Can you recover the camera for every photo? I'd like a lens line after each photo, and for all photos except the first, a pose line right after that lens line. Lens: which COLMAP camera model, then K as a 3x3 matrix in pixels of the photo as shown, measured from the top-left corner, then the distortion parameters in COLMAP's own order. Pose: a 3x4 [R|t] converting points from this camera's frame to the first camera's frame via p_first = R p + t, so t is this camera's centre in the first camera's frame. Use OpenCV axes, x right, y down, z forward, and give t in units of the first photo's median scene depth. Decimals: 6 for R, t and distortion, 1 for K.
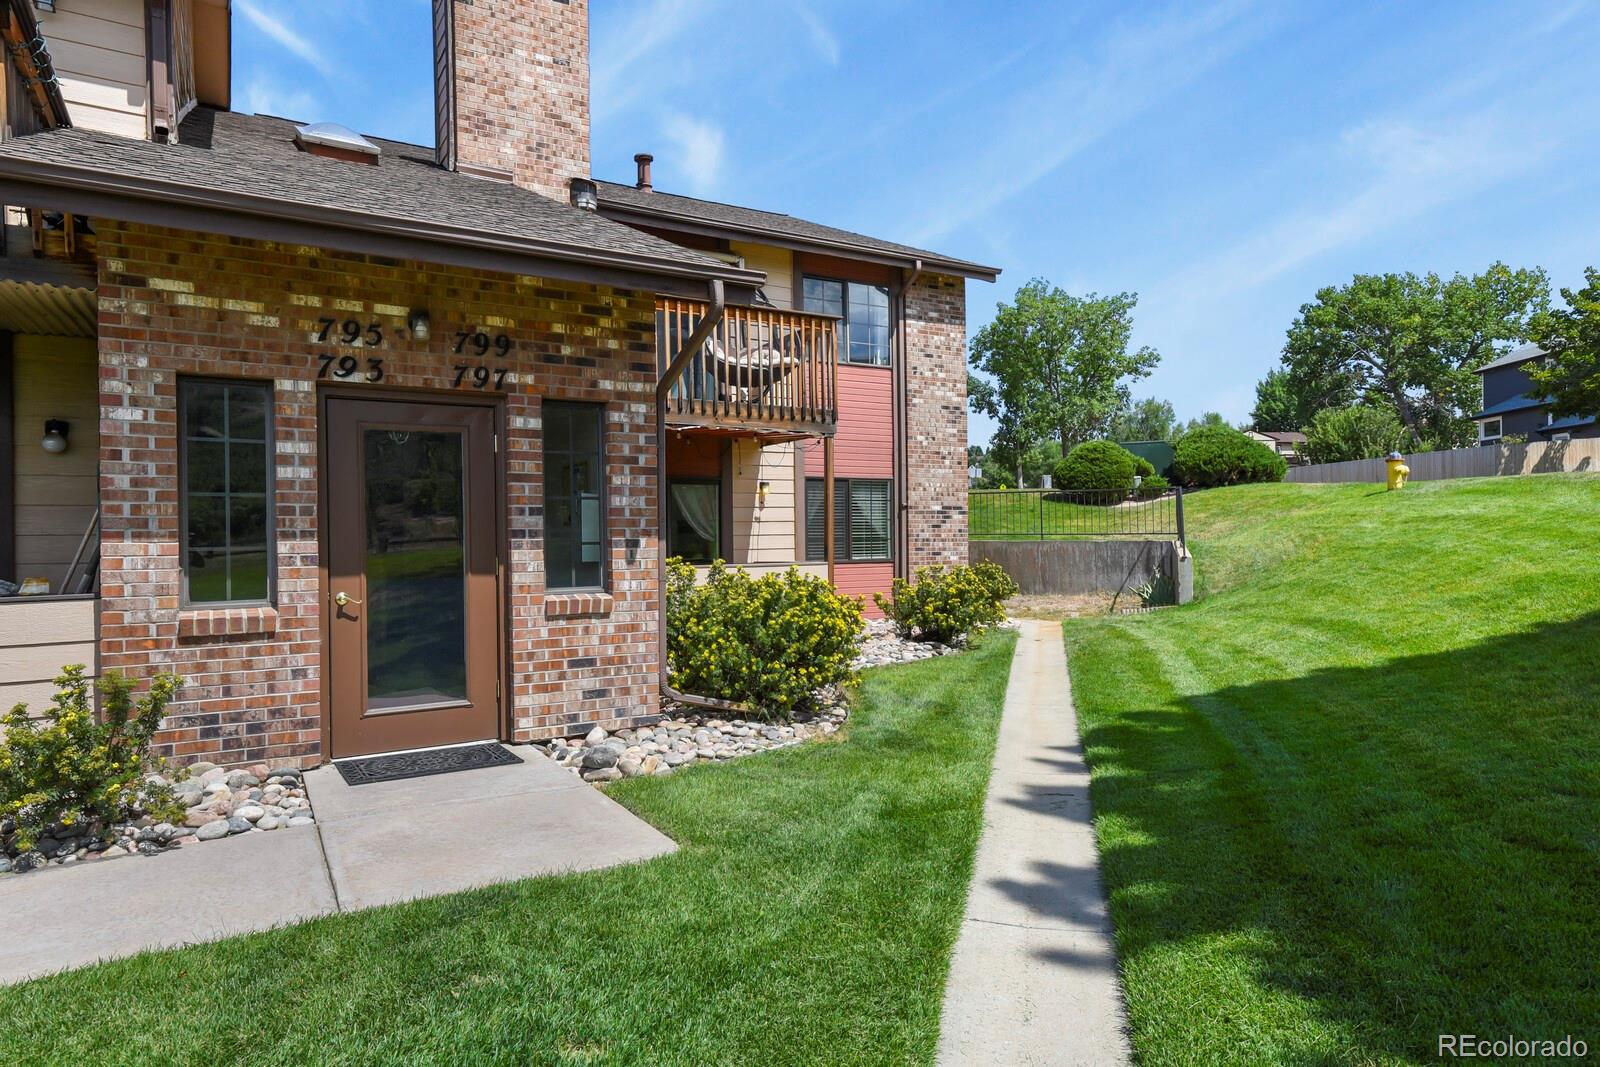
lens RADIAL K [[973.3, 0, 809.3], [0, 973.3, 539.2], [0, 0, 1]] dist [0.034504, -0.003008]
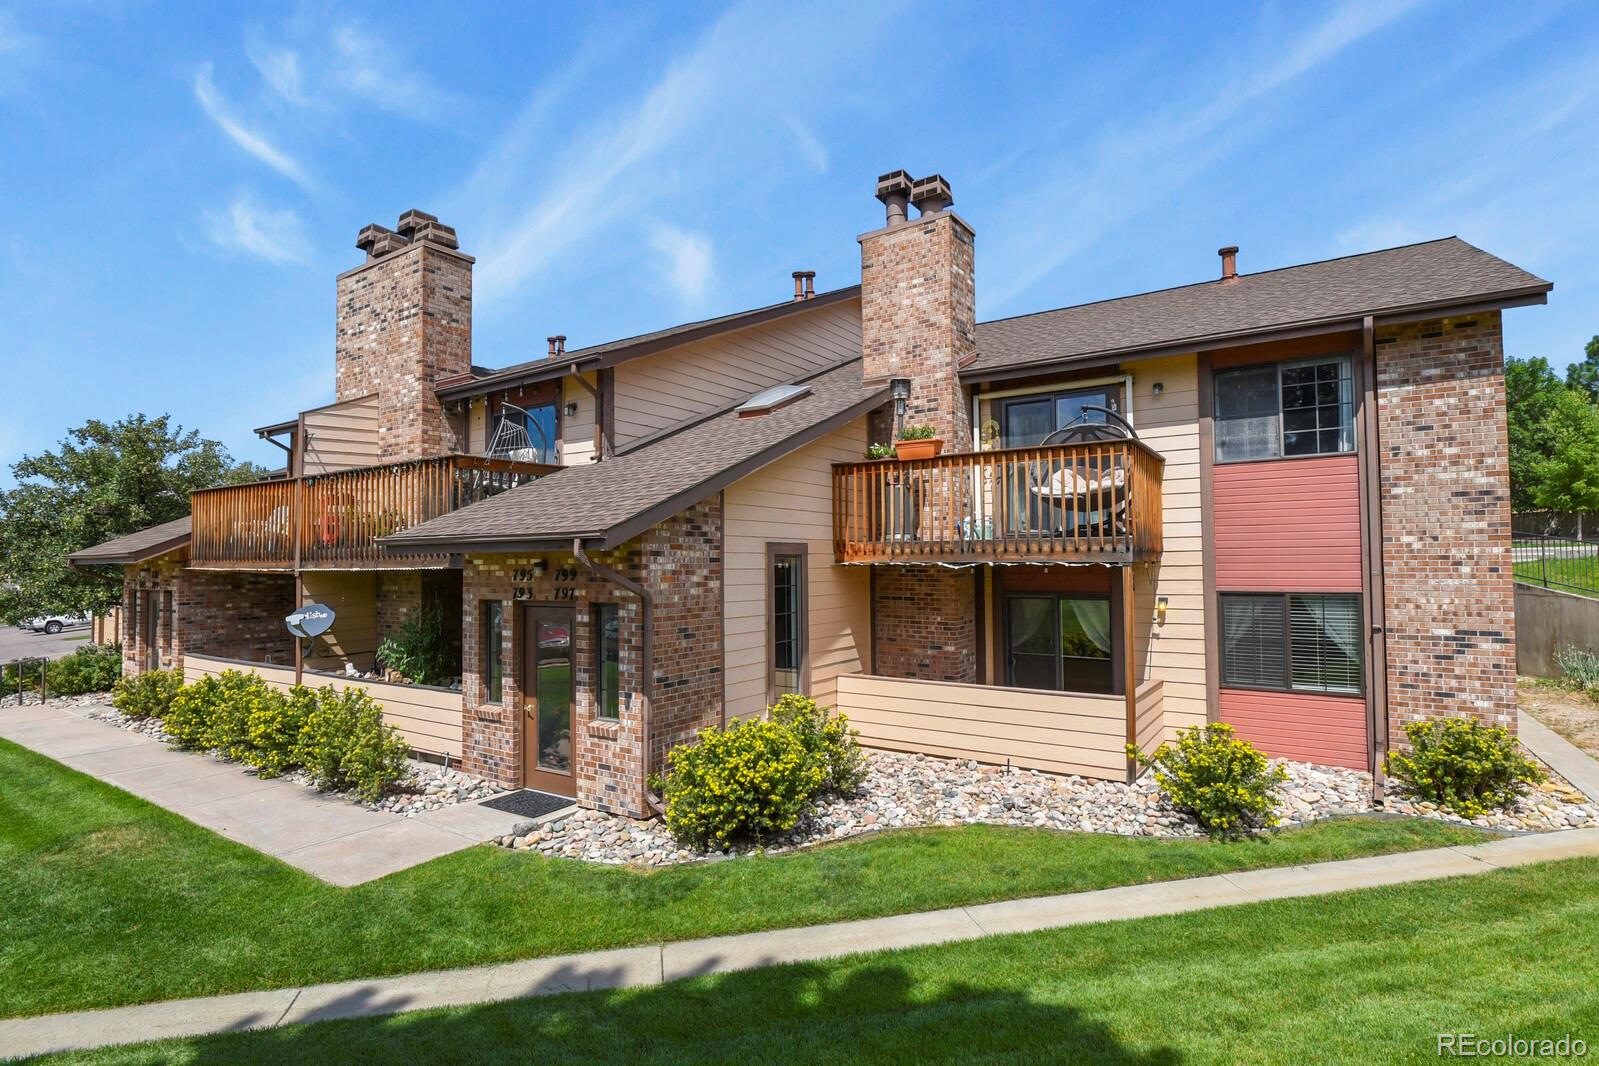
lens RADIAL K [[794.3, 0, 809.4], [0, 794.3, 534.9], [0, 0, 1]] dist [-0.000447, -0.006594]
pose [[0.431379, -0.023506, -0.901864, 1.081842], [0.005359, 0.999710, -0.023493, -0.218966], [0.902155, 0.005301, 0.431380, 0.721524]]
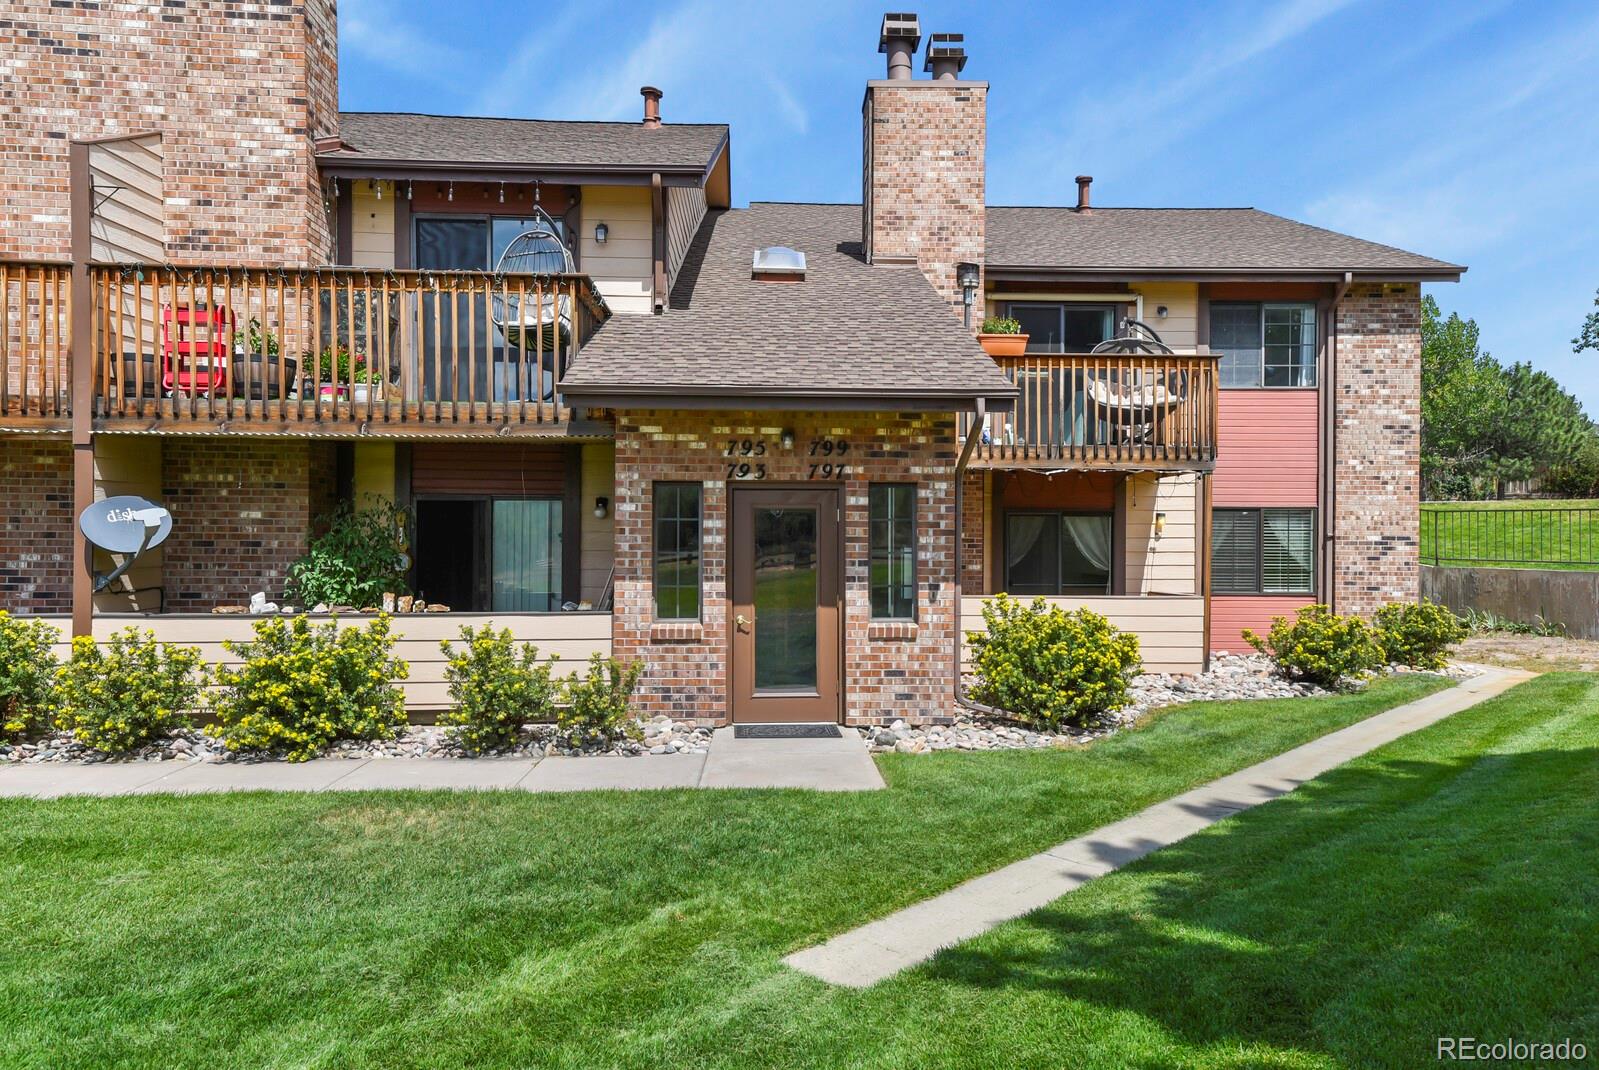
lens RADIAL K [[1134.8, 0, 812.6], [0, 1134.8, 540.1], [0, 0, 1]] dist [0.065348, 0.001916]
pose [[0.881848, 0.014833, -0.471301, 0.408570], [-0.014153, 0.999887, 0.004987, -0.066113], [0.471322, 0.002272, 0.881958, -0.458993]]
